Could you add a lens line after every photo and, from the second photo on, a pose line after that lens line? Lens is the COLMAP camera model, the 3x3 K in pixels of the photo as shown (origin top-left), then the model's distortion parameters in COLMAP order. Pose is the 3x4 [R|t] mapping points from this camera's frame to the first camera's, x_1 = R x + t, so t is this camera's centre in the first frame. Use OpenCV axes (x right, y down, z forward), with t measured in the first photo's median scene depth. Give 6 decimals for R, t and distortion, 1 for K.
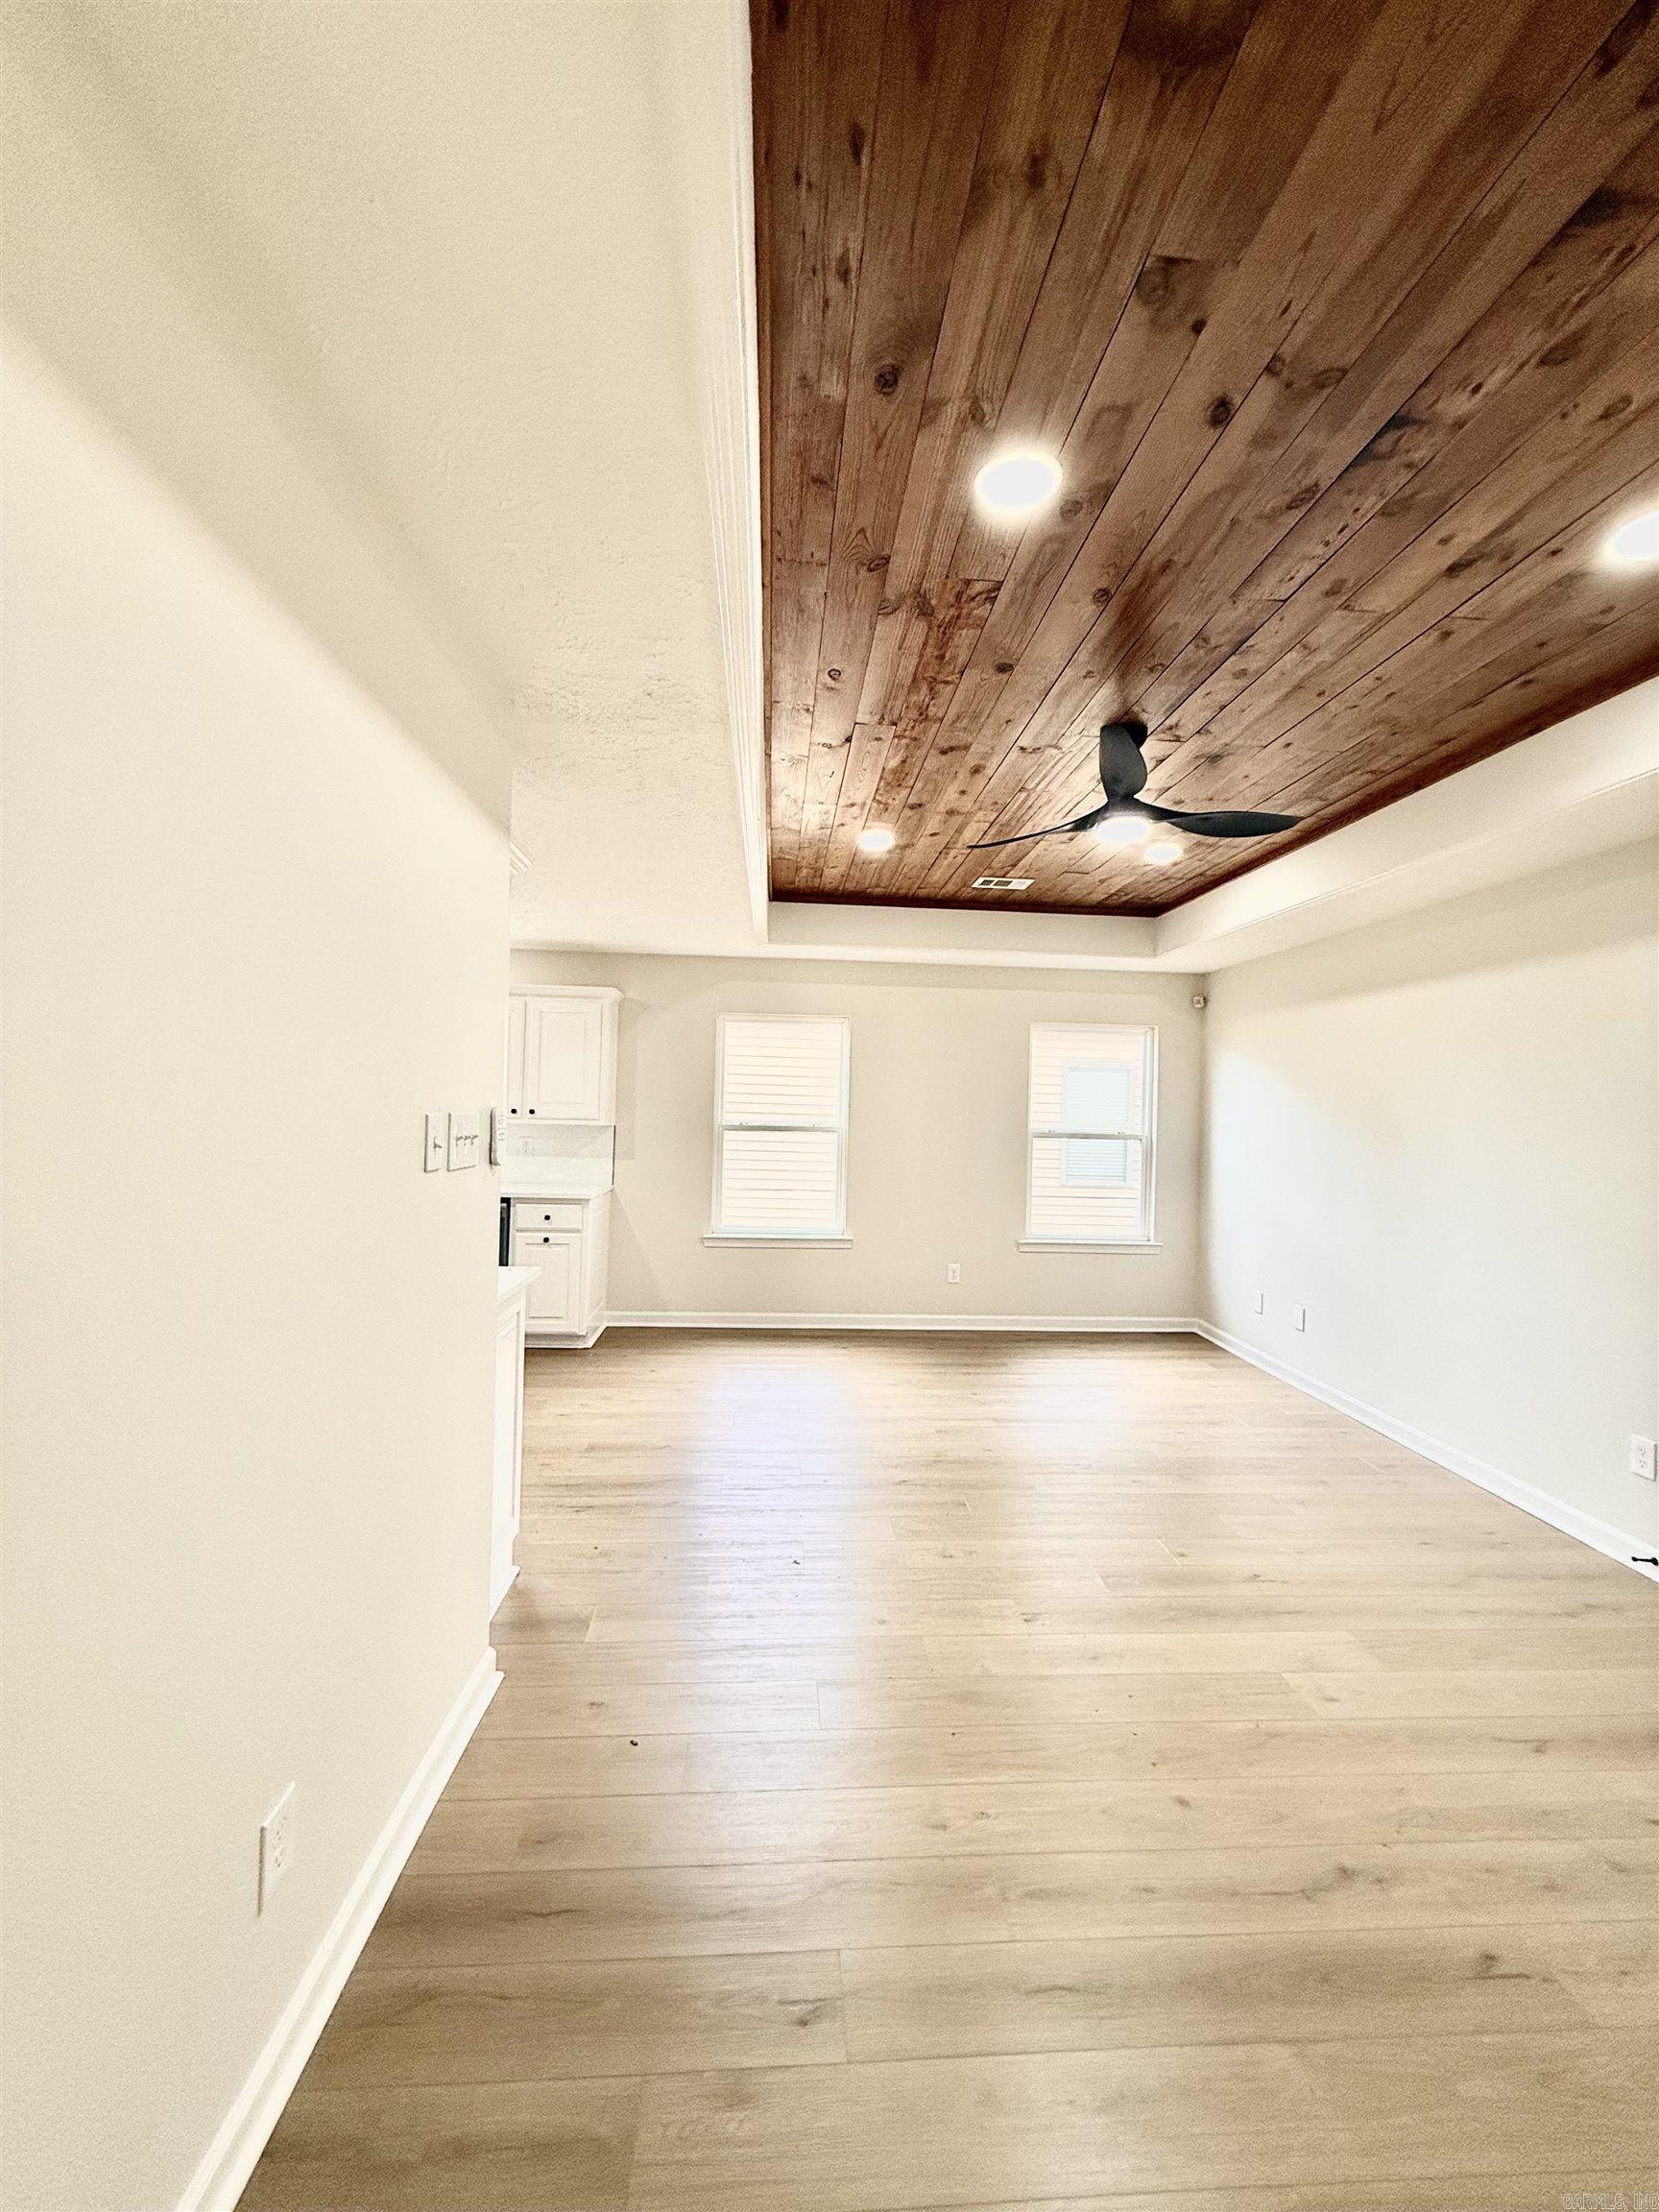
lens RADIAL K [[879.5, 0, 827.7], [0, 879.5, 1103.7], [0, 0, 1]] dist [-0.001156, 0.000733]
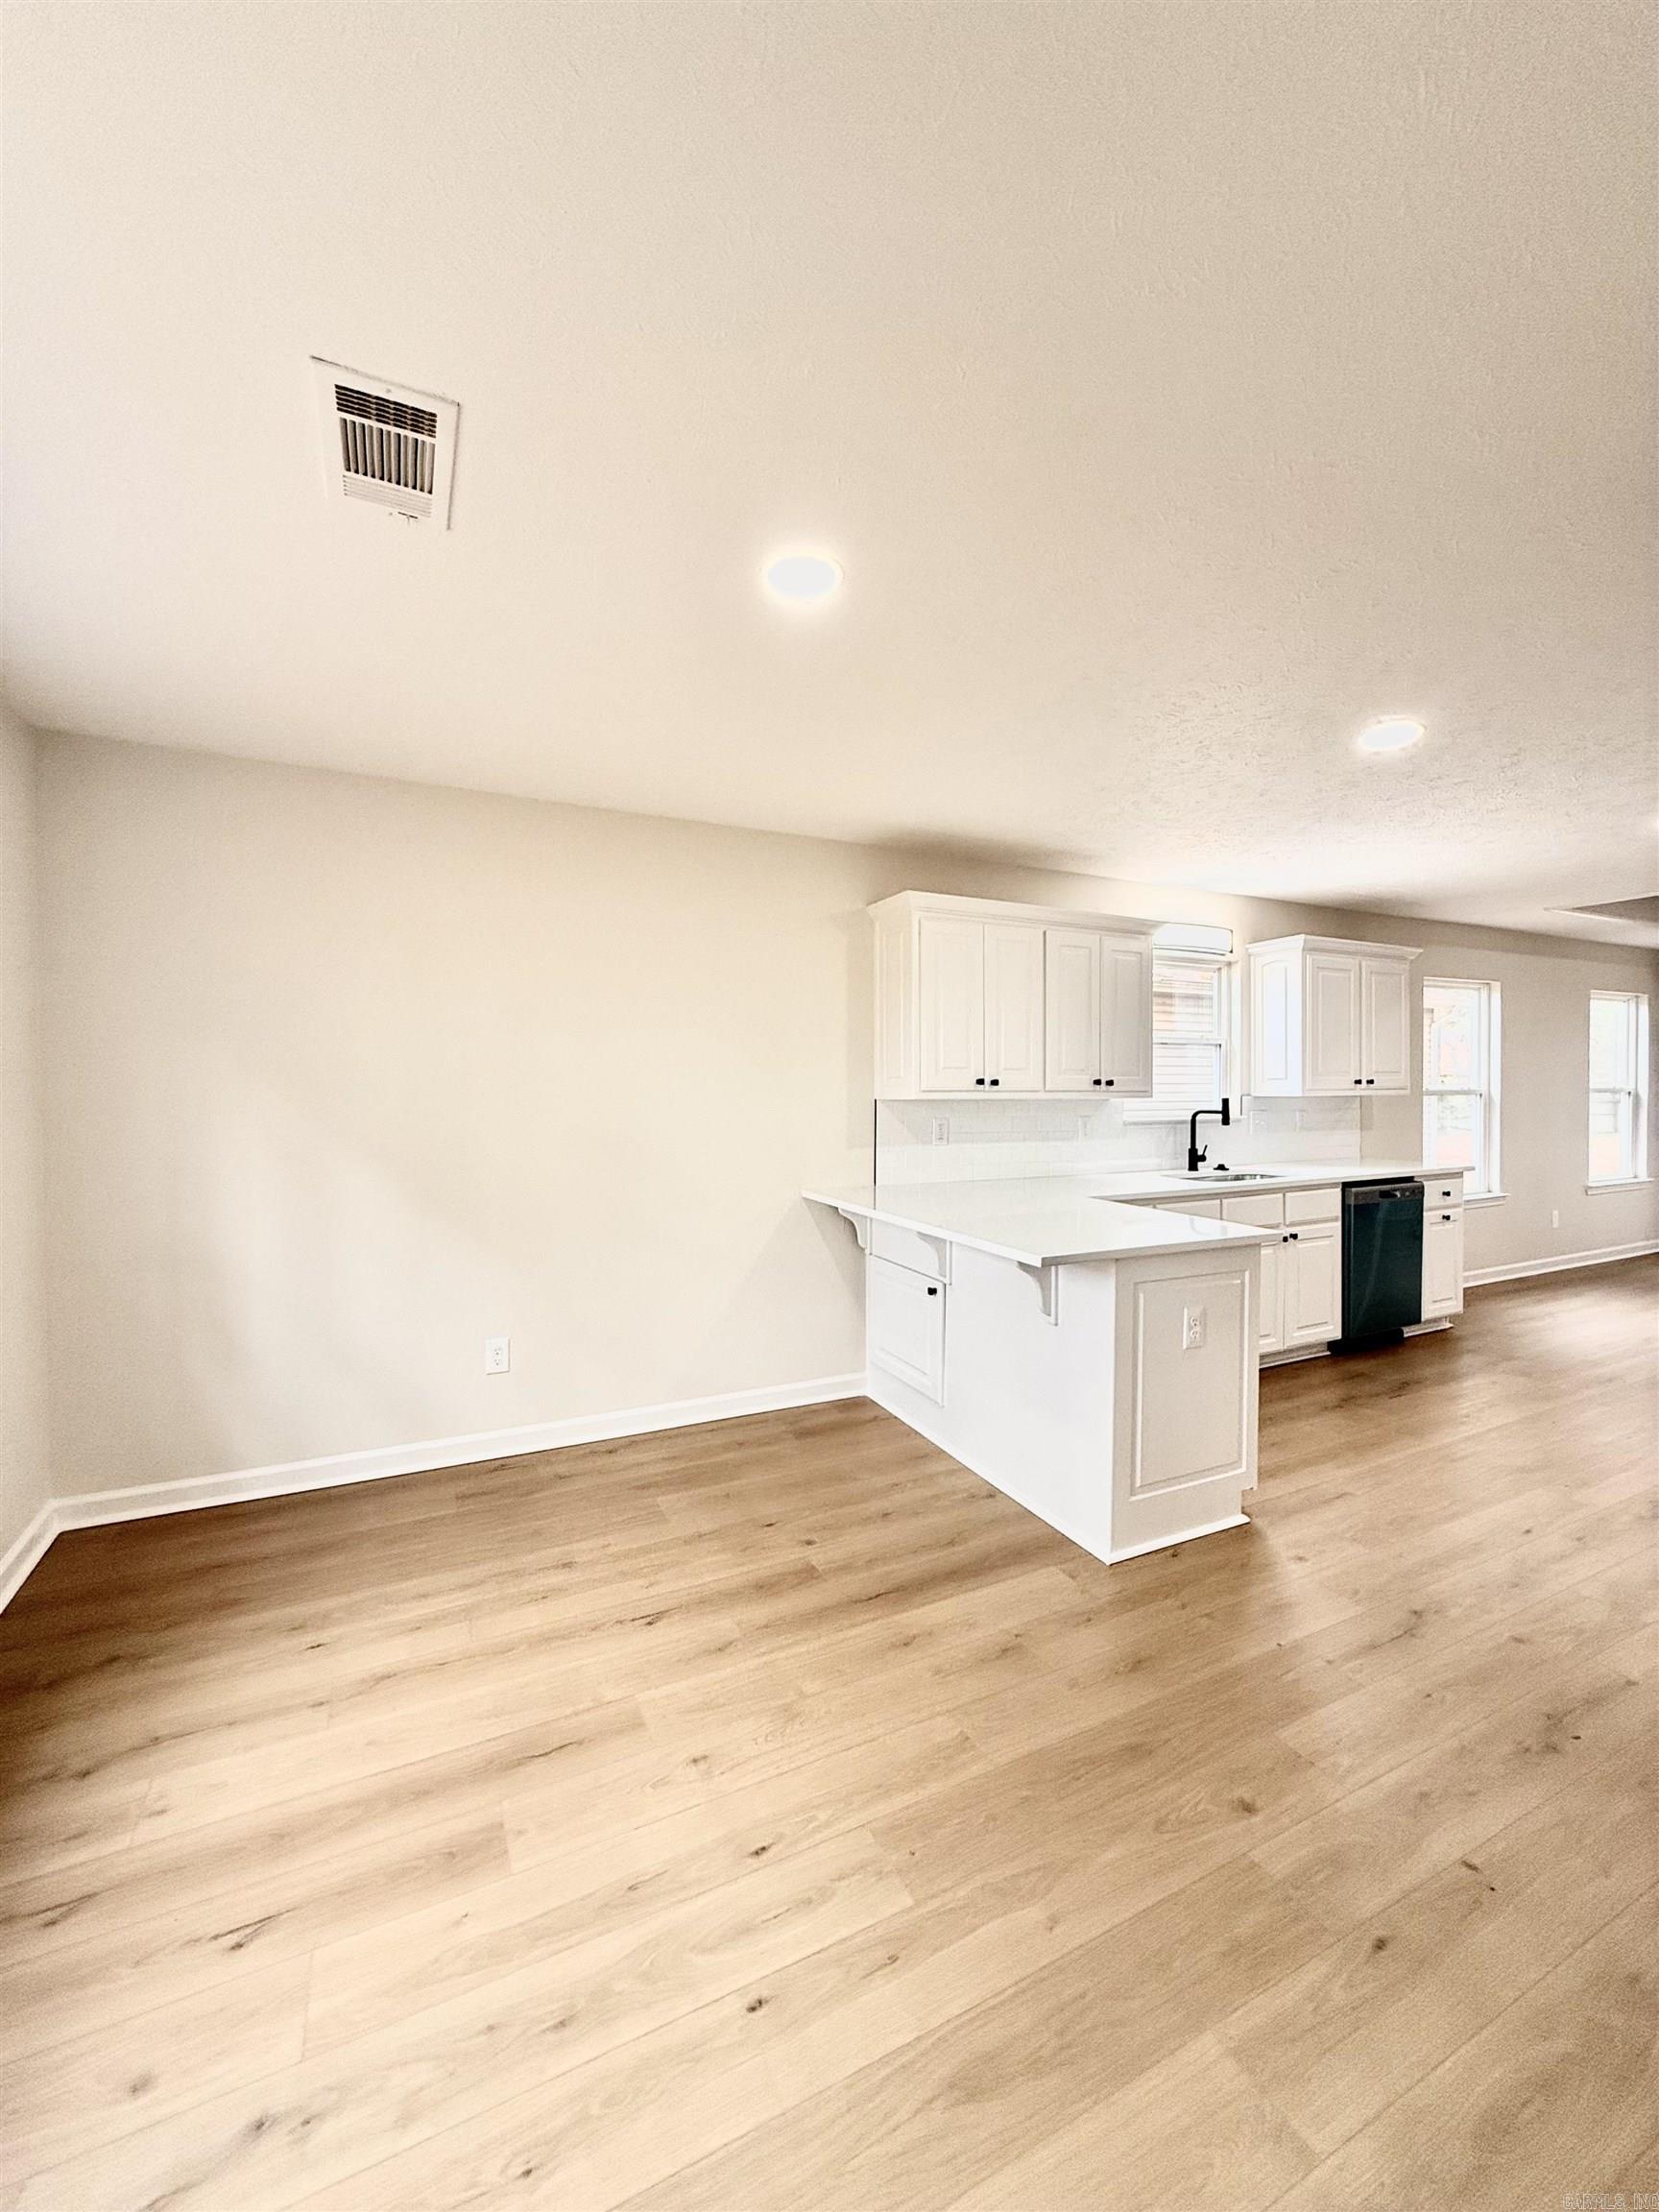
lens RADIAL K [[879.5, 0, 827.7], [0, 879.5, 1102.3], [0, 0, 1]] dist [-0.001156, 0.000733]
pose [[0.925920, -0.036959, 0.375908, -1.406872], [0.028034, 0.999181, 0.029185, -0.014179], [-0.376679, -0.016485, 0.926197, 0.424664]]
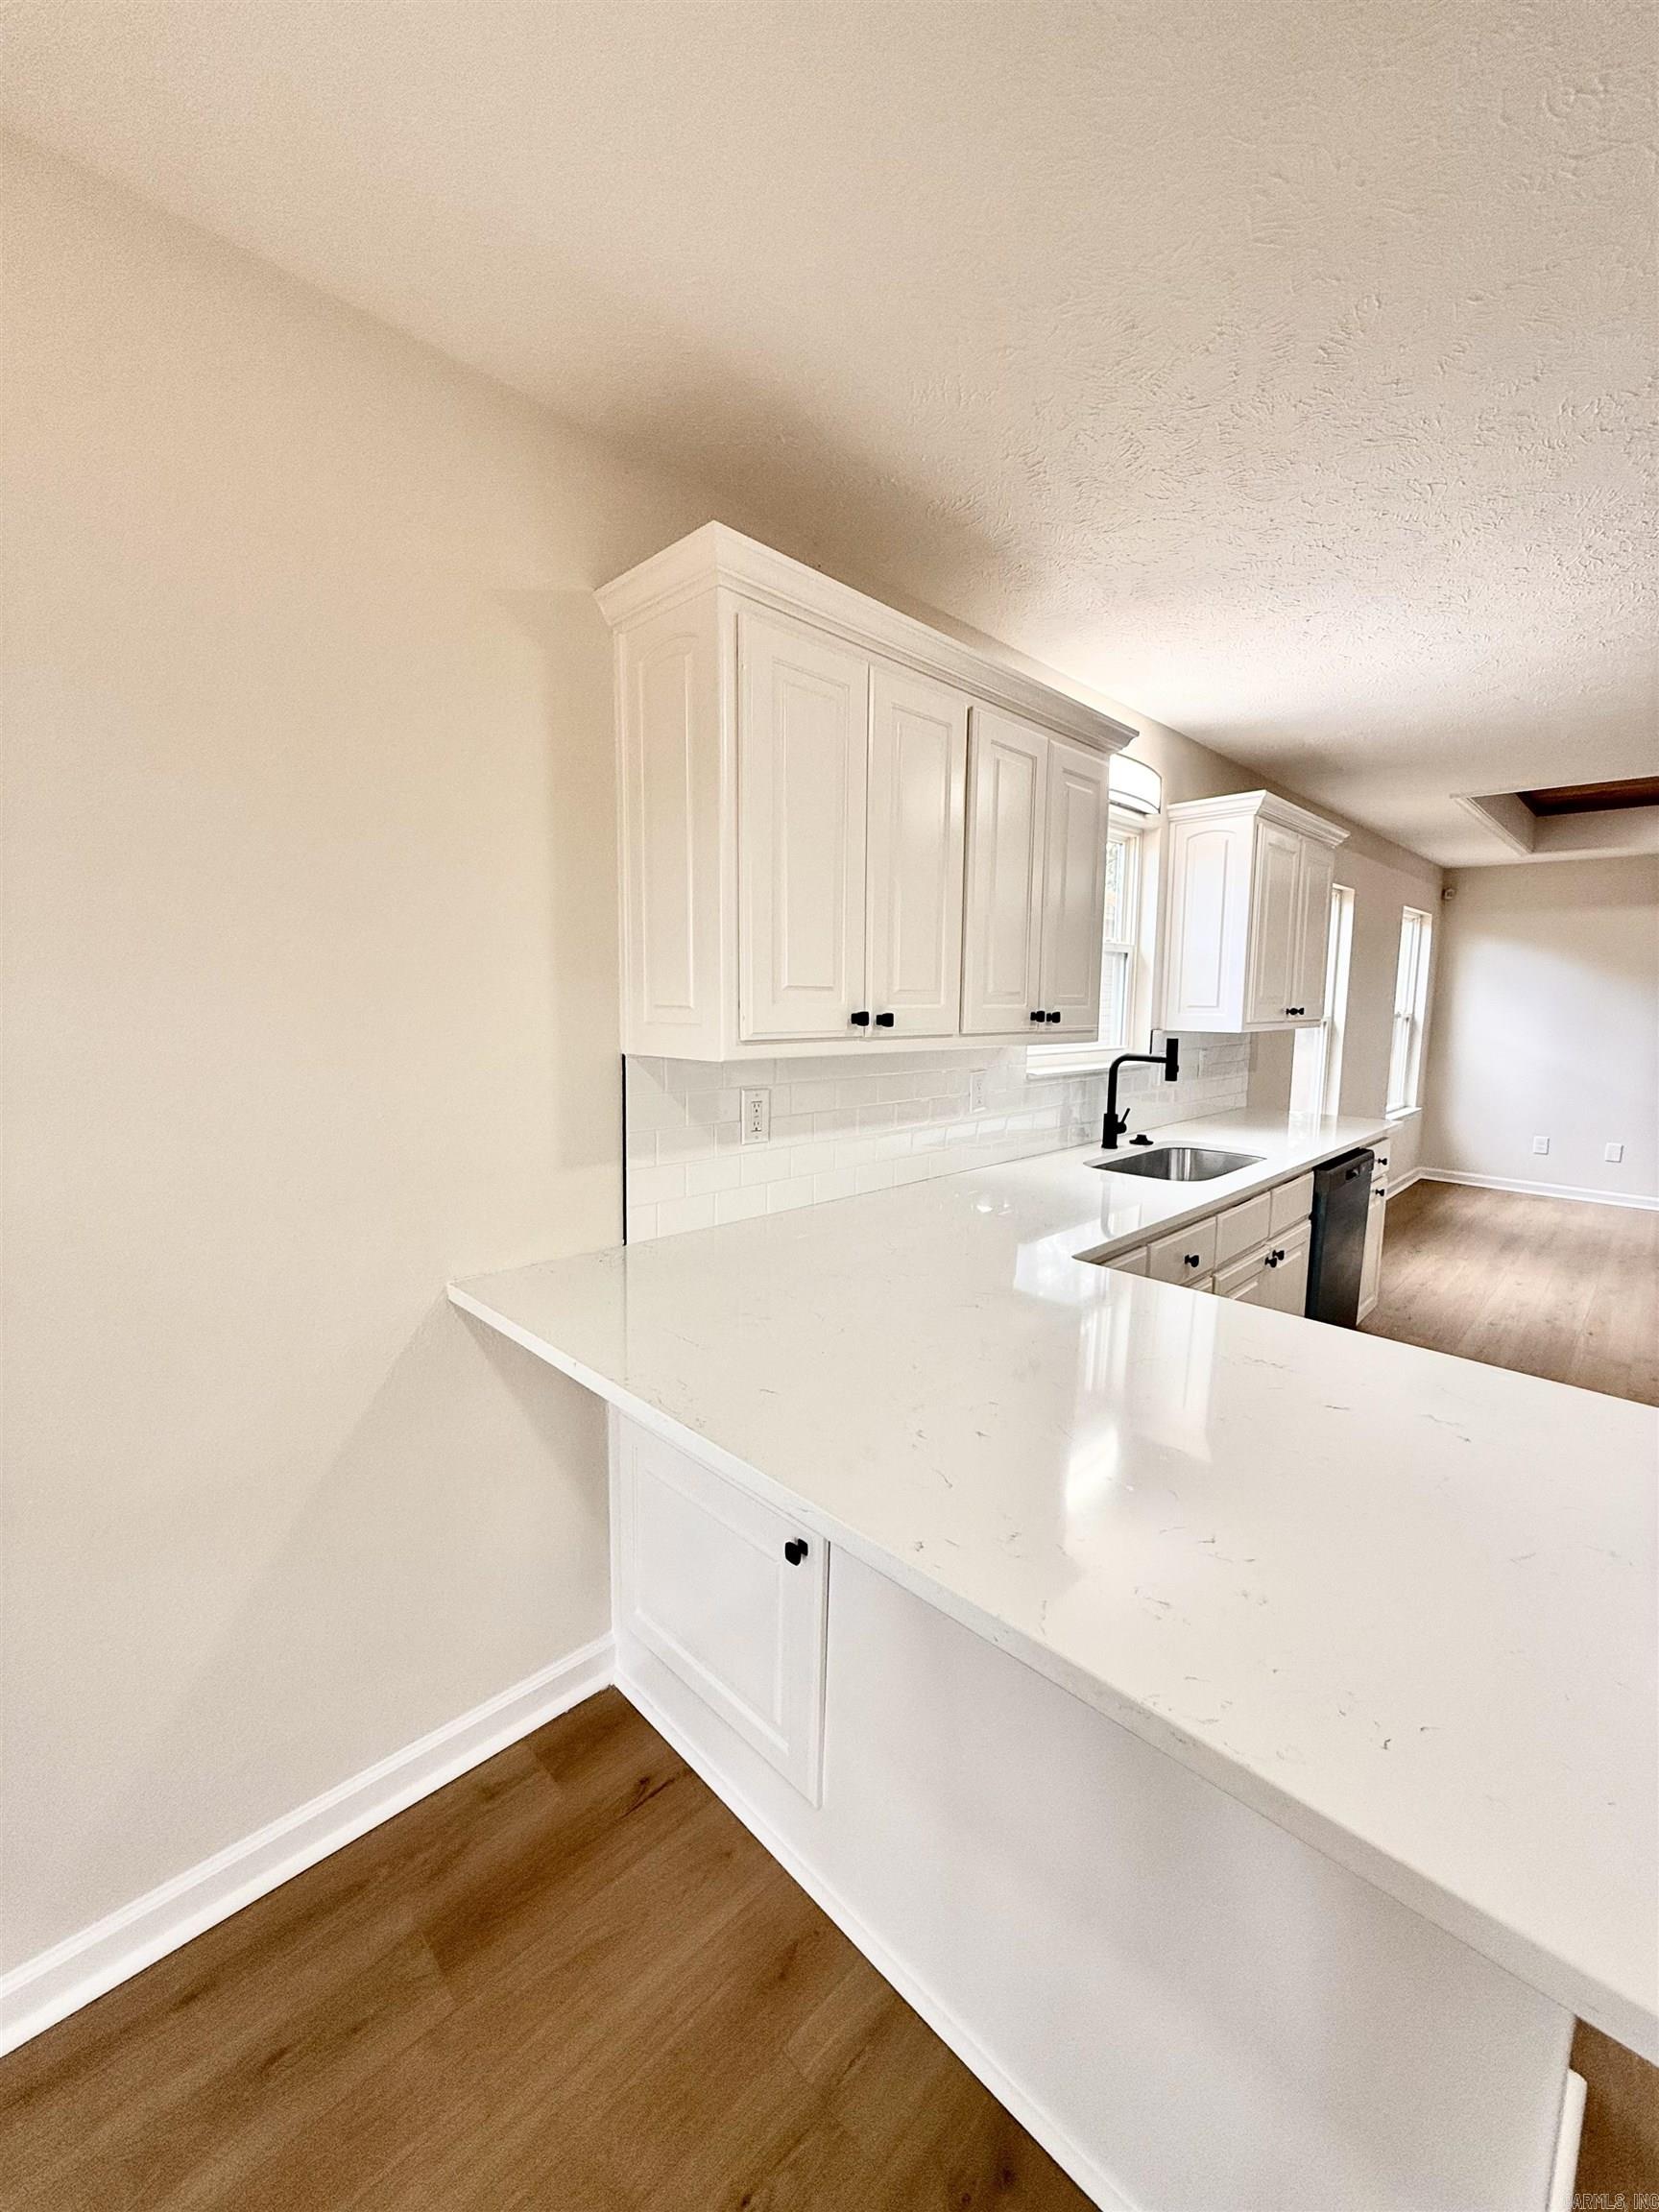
lens RADIAL K [[879.5, 0, 831.8], [0, 879.5, 1102.3], [0, 0, 1]] dist [-0.001156, 0.000733]
pose [[0.749792, -0.099596, 0.654135, -1.226299], [0.008302, 0.989945, 0.141209, -0.023213], [-0.661621, -0.100447, 0.743080, 0.852304]]
